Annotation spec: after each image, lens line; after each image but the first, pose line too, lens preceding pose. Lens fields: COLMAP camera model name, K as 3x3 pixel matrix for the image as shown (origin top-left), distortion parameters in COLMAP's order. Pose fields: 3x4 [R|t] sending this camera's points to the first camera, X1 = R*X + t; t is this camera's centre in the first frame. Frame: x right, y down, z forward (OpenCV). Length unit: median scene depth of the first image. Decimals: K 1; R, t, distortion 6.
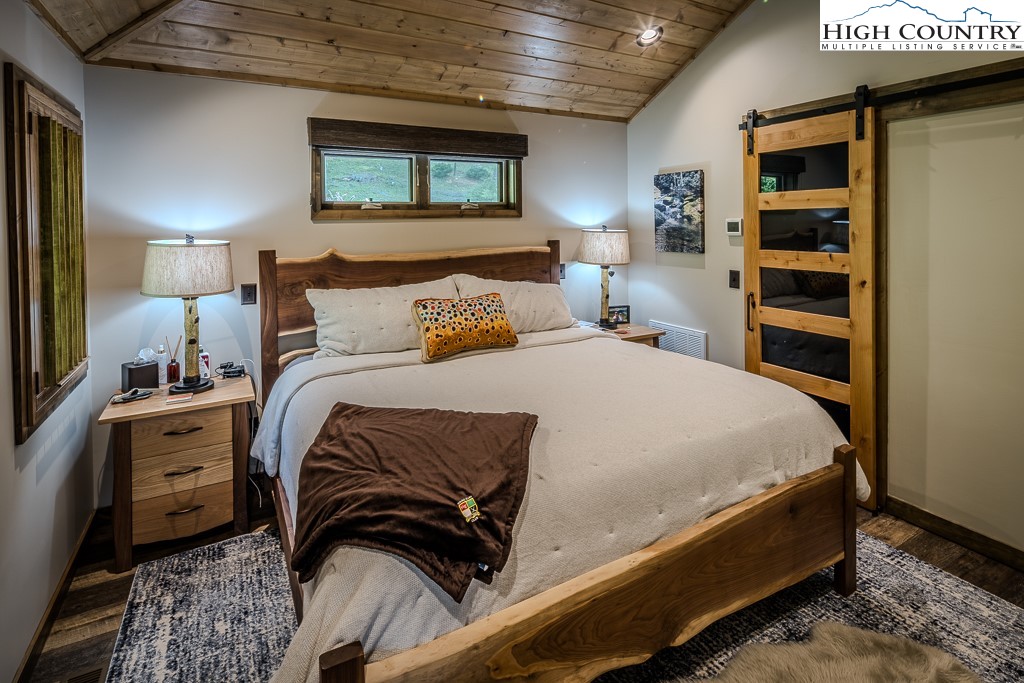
lens RADIAL K [[503.0, 0, 560.5], [0, 503.0, 385.3], [0, 0, 1]] dist [-0.000121, -0.000647]
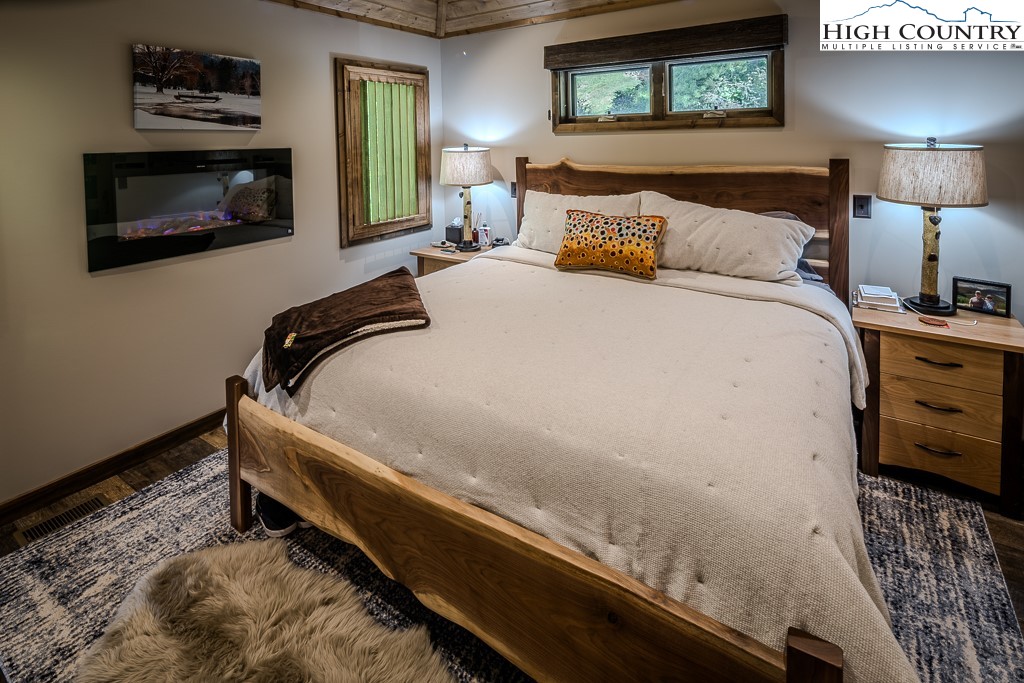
lens RADIAL K [[505.5, 0, 489.2], [0, 505.5, 309.5], [0, 0, 1]] dist [0.001023, -0.000603]
pose [[0.390200, 0.301216, -0.870065, 0.604425], [-0.274127, 0.940125, 0.202532, -0.136406], [0.878976, 0.159481, 0.449408, 0.395690]]
